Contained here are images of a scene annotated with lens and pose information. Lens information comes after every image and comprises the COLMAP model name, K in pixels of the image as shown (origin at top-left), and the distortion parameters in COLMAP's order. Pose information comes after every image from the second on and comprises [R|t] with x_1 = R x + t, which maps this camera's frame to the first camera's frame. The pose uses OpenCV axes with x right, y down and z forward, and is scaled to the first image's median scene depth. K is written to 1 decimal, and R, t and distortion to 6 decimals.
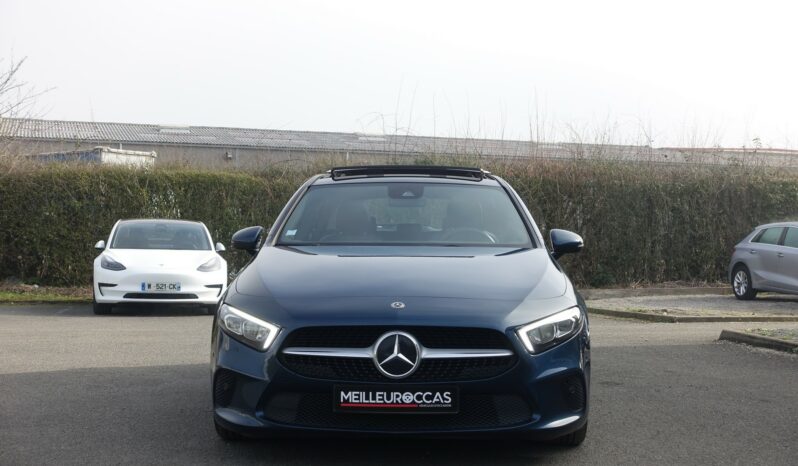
lens RADIAL K [[1221.6, 0, 399.0], [0, 1221.6, 233.0], [0, 0, 1]] dist [0.004106, -0.026373]
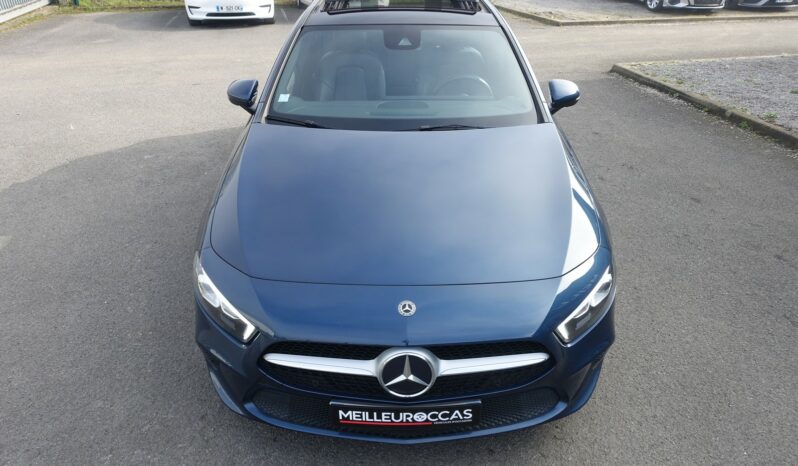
lens RADIAL K [[549.5, 0, 399.0], [0, 549.5, 233.0], [0, 0, 1]] dist [-0.003815, -0.003364]
pose [[0.999580, -0.018077, 0.022646, -0.013287], [0.004237, 0.864317, 0.502929, -0.158926], [-0.028664, -0.502622, 0.864031, 0.737466]]
